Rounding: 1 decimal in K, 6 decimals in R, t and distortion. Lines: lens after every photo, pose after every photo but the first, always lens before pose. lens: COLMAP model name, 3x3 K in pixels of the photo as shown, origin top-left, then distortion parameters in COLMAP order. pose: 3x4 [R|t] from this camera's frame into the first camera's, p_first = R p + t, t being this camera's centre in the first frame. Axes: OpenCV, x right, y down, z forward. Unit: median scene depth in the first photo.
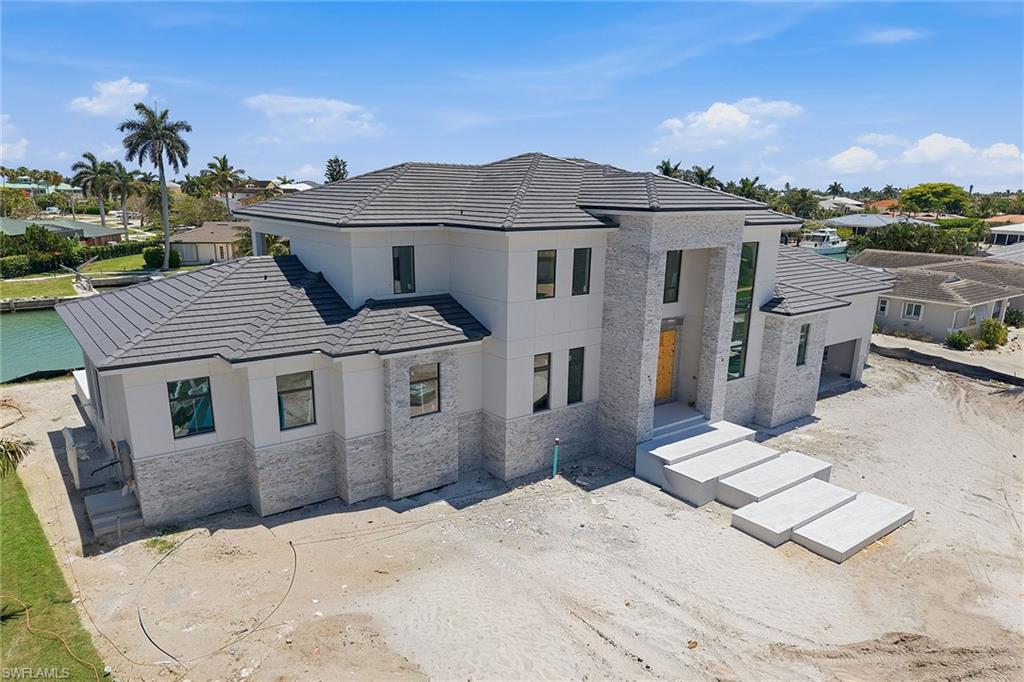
lens RADIAL K [[687.7, 0, 512.0], [0, 687.7, 341.0], [0, 0, 1]] dist [0.055006, -0.072784]
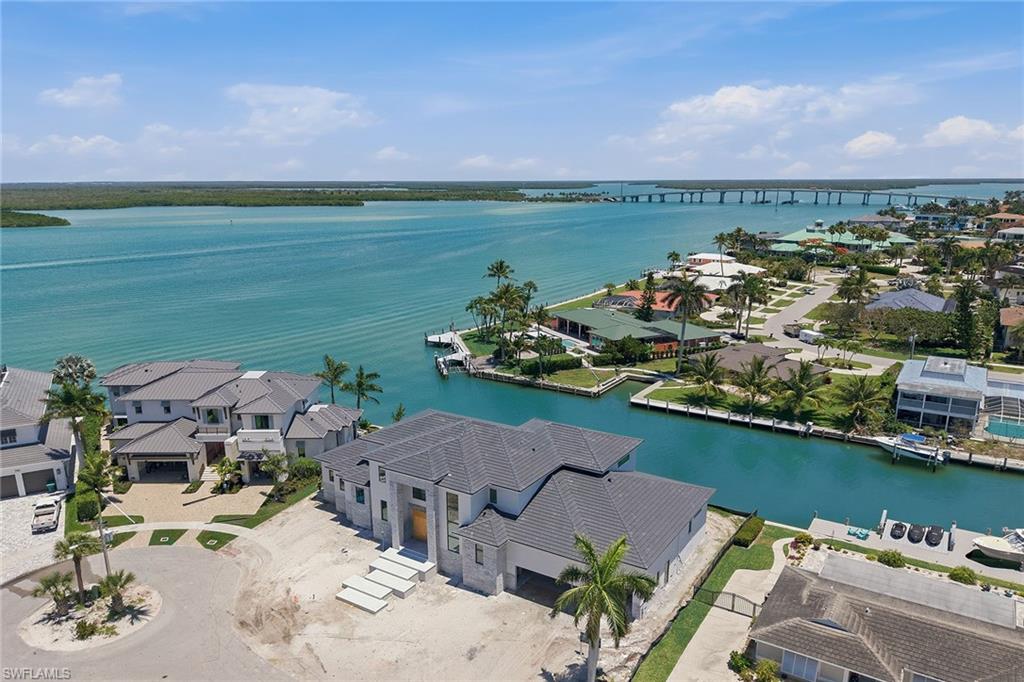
lens RADIAL K [[713.1, 0, 516.4], [0, 713.1, 386.8], [0, 0, 1]] dist [0.058242, -0.074226]
pose [[0.343381, 0.248017, -0.905857, 2.679696], [-0.196773, 0.962095, 0.188824, -1.053391], [0.918352, 0.113410, 0.379168, 0.341308]]
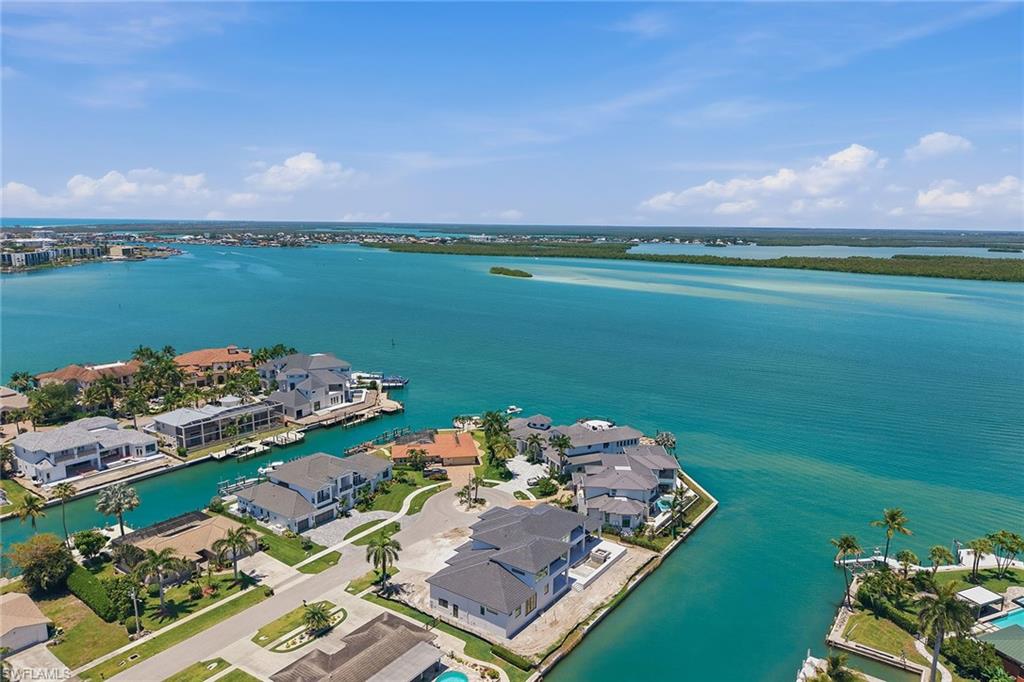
lens RADIAL K [[694.5, 0, 512.0], [0, 694.5, 341.0], [0, 0, 1]] dist [0.066524, -0.073726]
pose [[-0.953738, 0.025103, -0.299588, 1.758309], [-0.091146, 0.925463, 0.367711, -3.548140], [0.286488, 0.378006, -0.880361, 5.481577]]
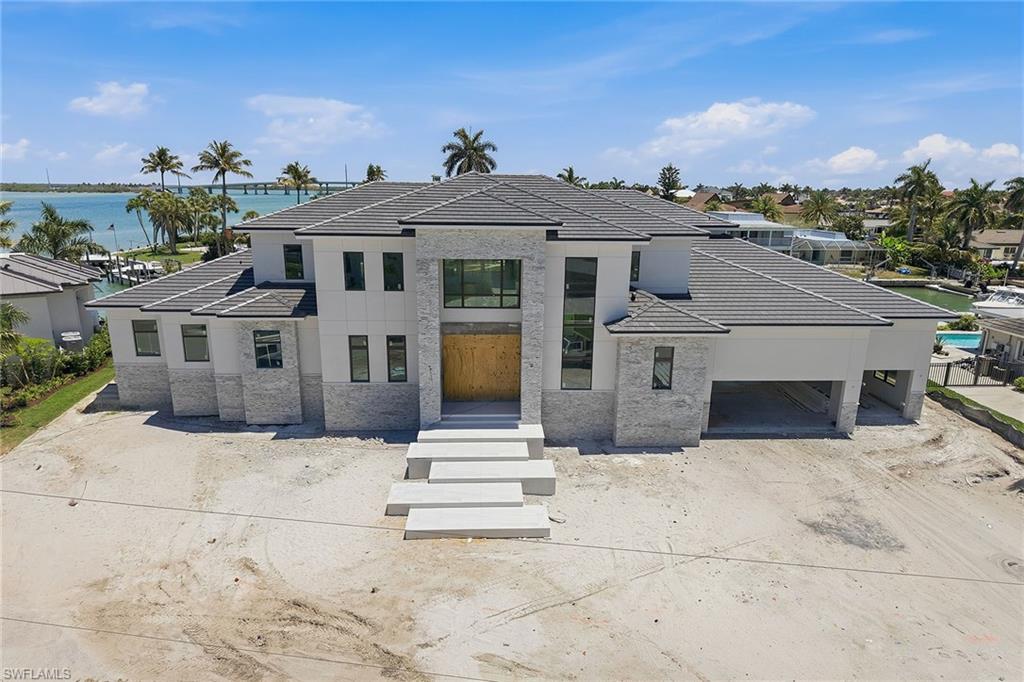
lens RADIAL K [[687.7, 0, 512.0], [0, 687.7, 341.0], [0, 0, 1]] dist [0.055006, -0.072784]
pose [[0.818731, 0.119865, -0.561526, 0.961226], [-0.123427, 0.991845, 0.031760, -0.044810], [0.560754, 0.043305, 0.826849, 0.122728]]
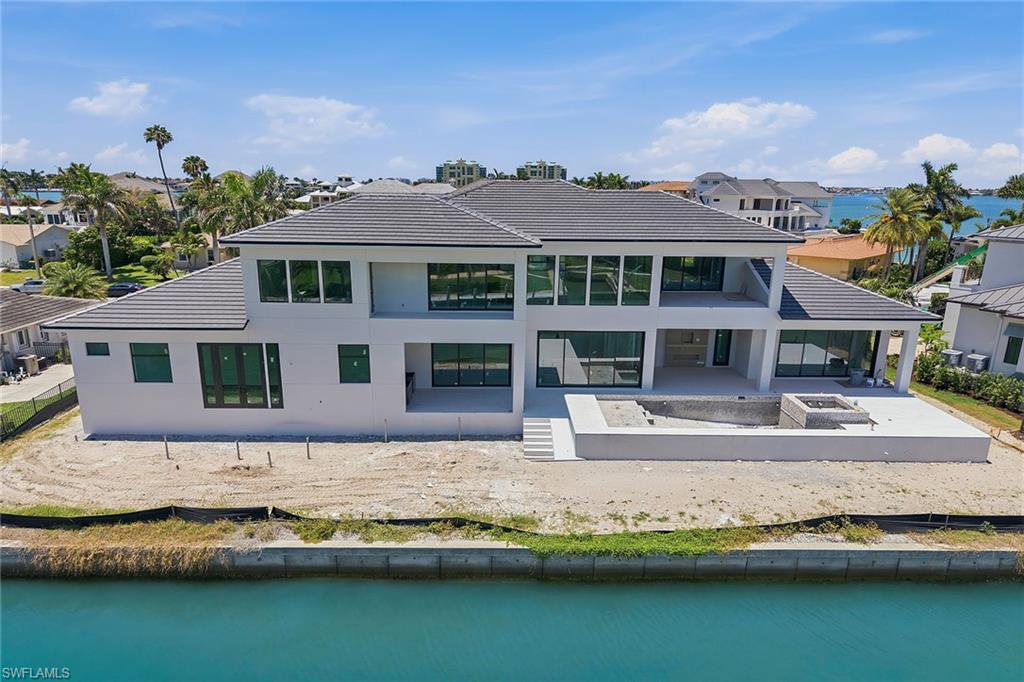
lens RADIAL K [[687.7, 0, 512.0], [0, 687.7, 341.0], [0, 0, 1]] dist [0.055006, -0.072784]
pose [[-0.800527, -0.154963, 0.578916, -0.827254], [0.108538, 0.912528, 0.394351, -0.642156], [-0.589387, 0.378523, -0.713683, 2.576406]]
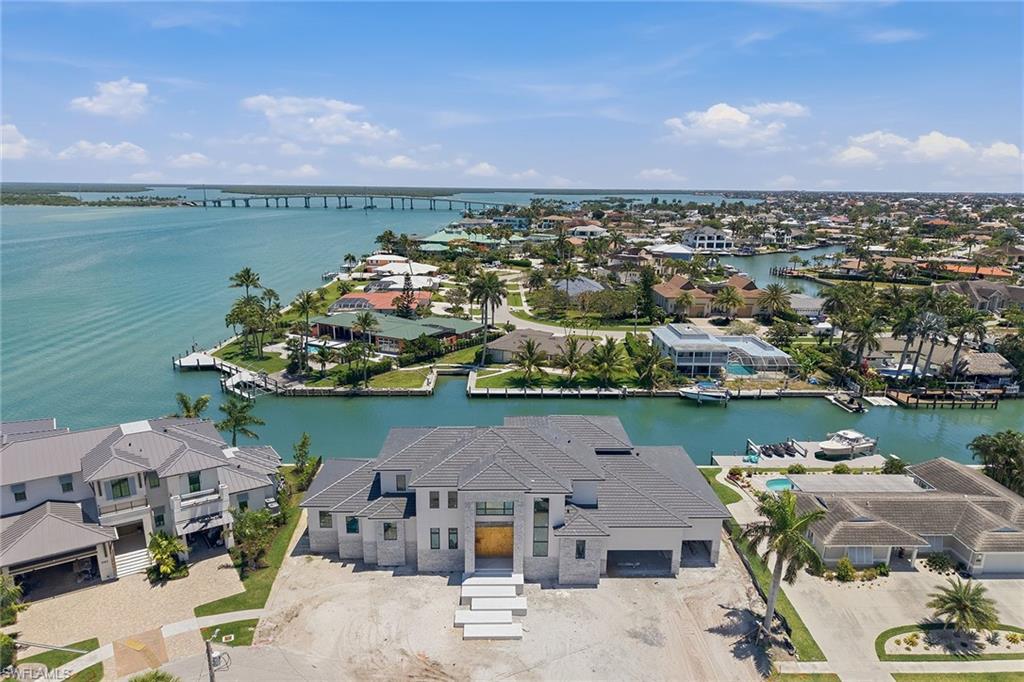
lens RADIAL K [[687.7, 0, 512.0], [0, 687.7, 341.0], [0, 0, 1]] dist [0.055006, -0.072784]
pose [[0.808126, 0.123082, -0.576006, 1.657210], [-0.126203, 0.991394, 0.034781, -0.787043], [0.575330, 0.044586, 0.816705, -0.962288]]
